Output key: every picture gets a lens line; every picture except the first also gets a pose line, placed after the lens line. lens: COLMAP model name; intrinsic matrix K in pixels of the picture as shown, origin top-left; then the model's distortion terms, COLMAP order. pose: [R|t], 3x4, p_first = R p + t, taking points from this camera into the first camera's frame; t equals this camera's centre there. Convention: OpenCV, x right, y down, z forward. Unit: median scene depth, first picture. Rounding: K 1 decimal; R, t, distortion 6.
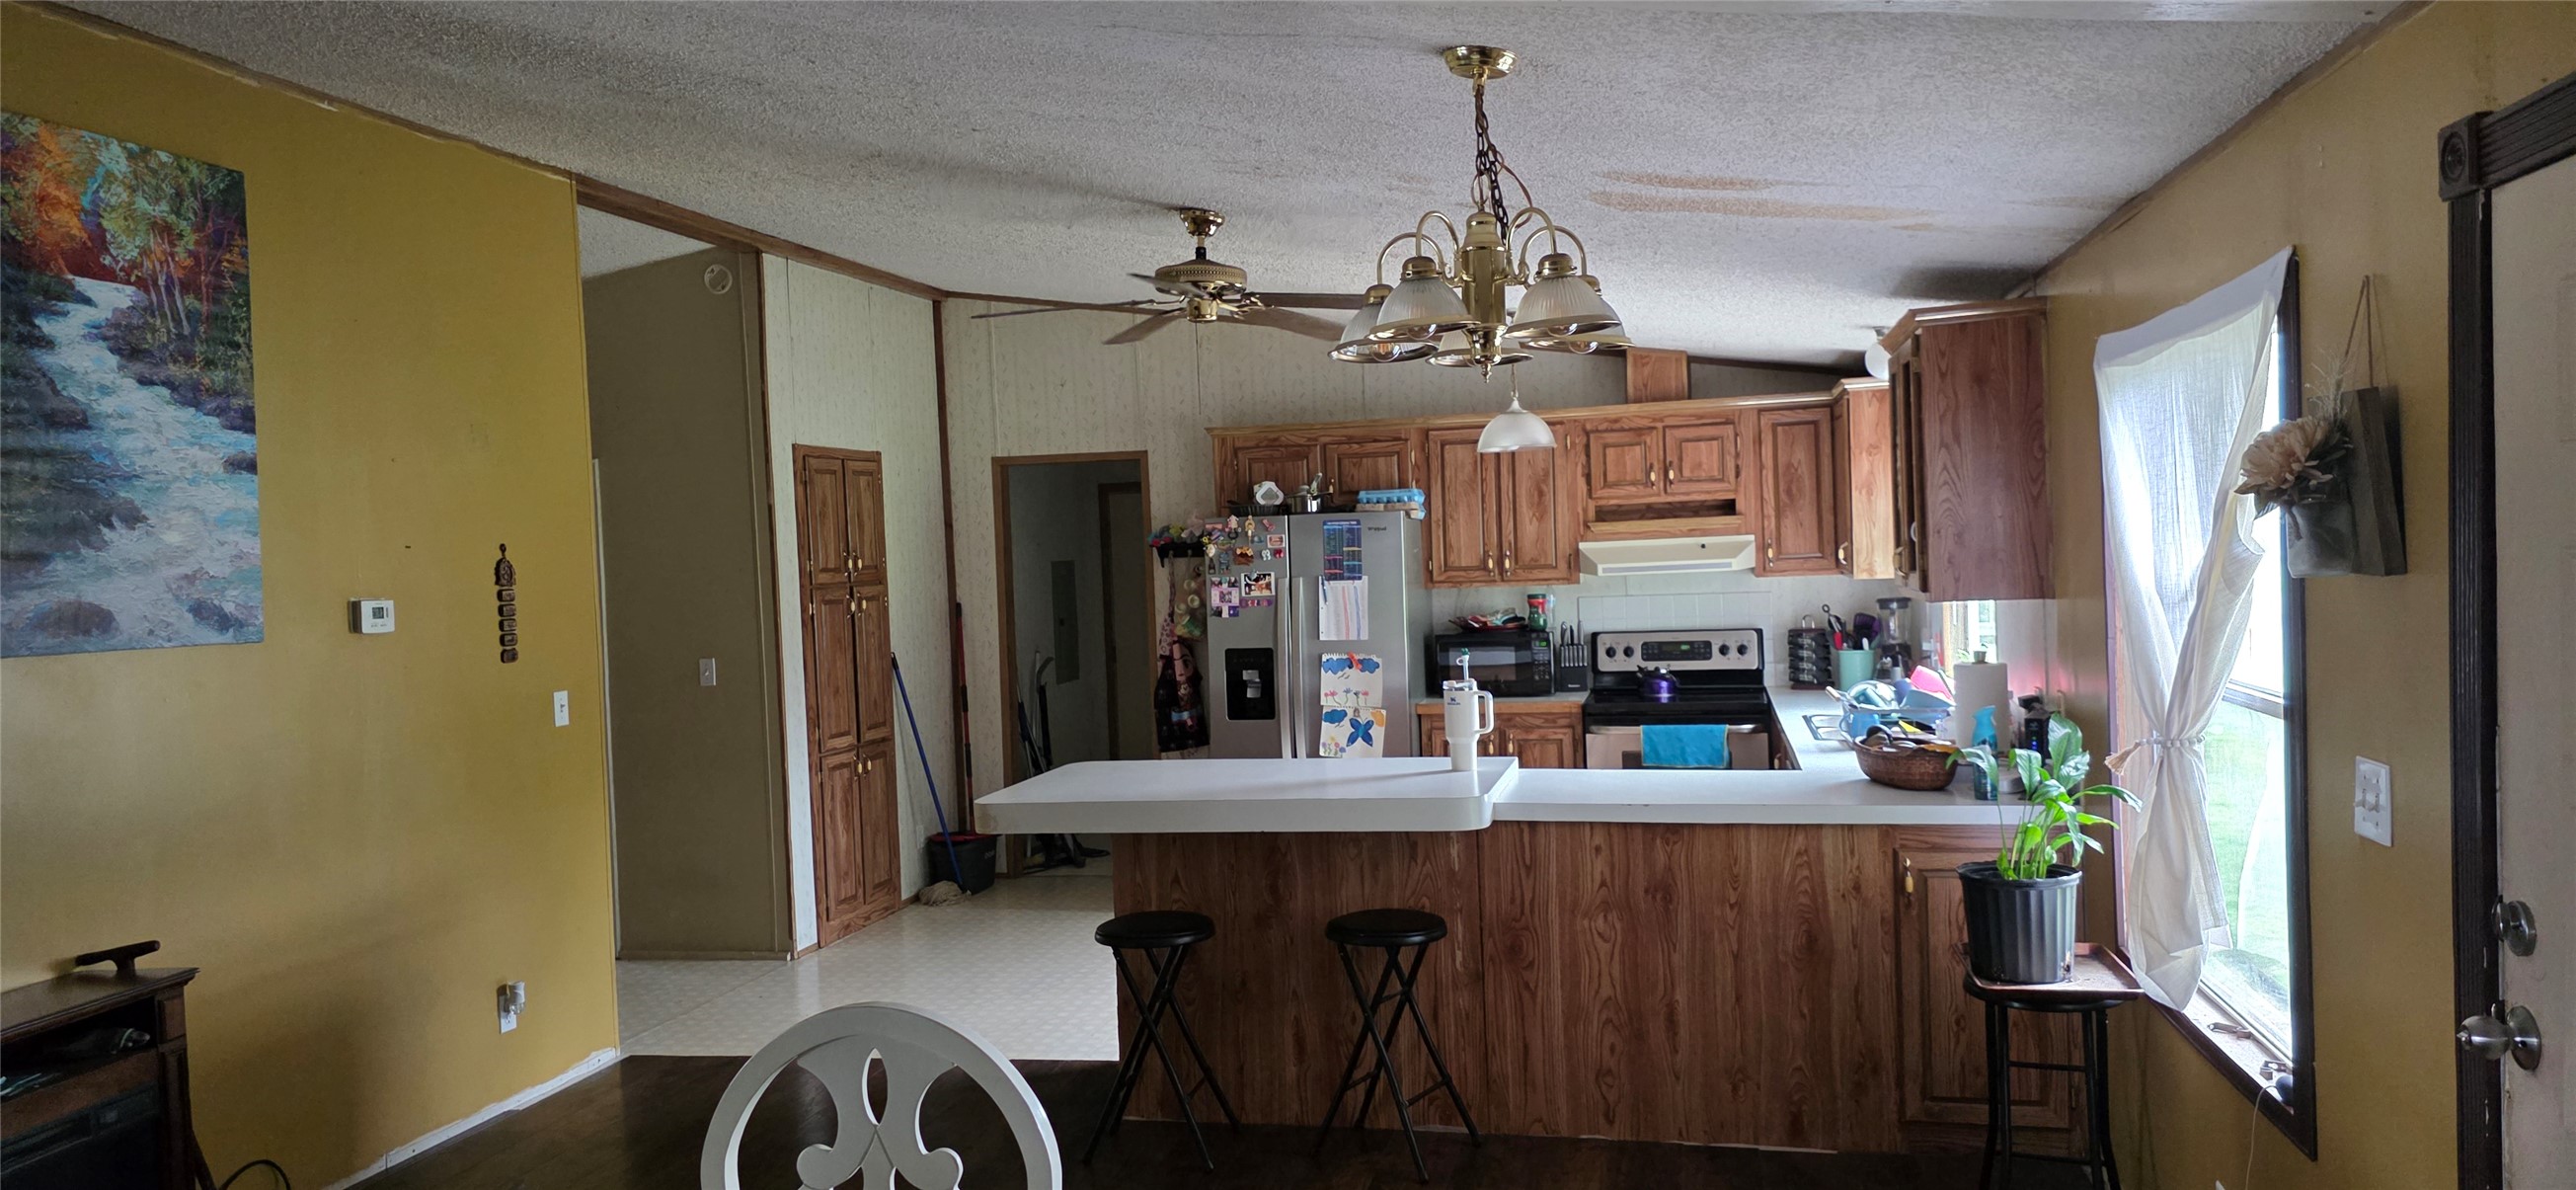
lens RADIAL K [[1790.9, 0, 1288.0], [0, 1790.9, 595.0], [0, 0, 1]] dist [0.271816, -0.000395]
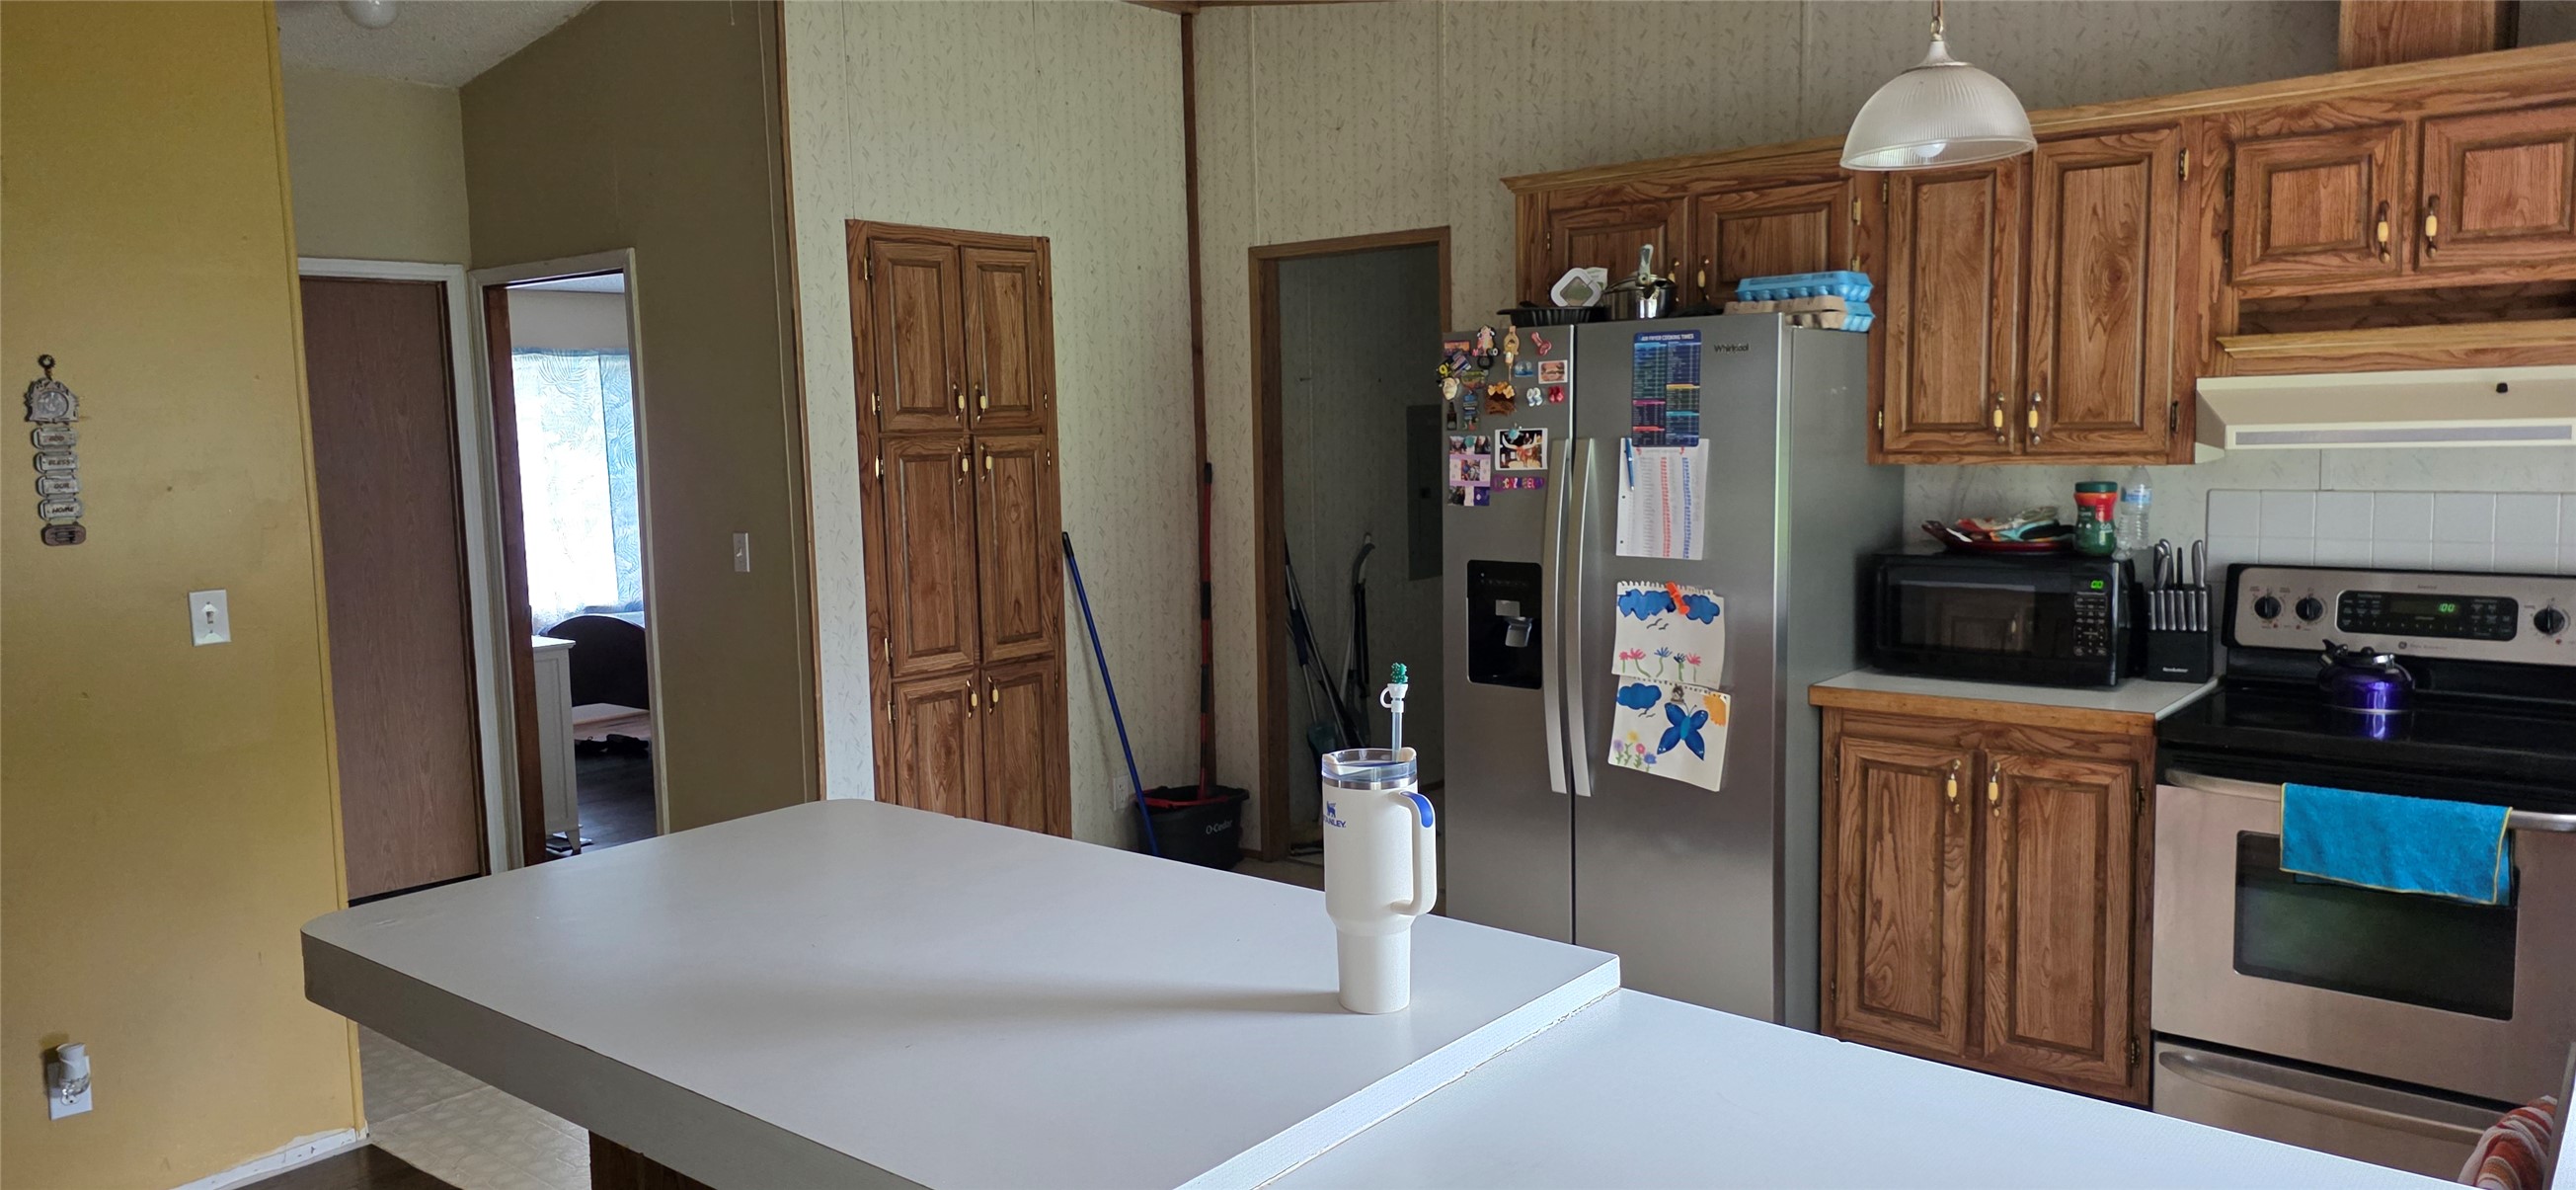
lens RADIAL K [[1694.1, 0, 1290.1], [0, 1694.1, 573.7], [0, 0, 1]] dist [0.102509, -0.077515]
pose [[0.894257, 0.061050, -0.443371, 0.157491], [-0.024796, 0.995889, 0.087118, -0.011815], [0.446867, -0.066912, 0.892094, 0.491730]]
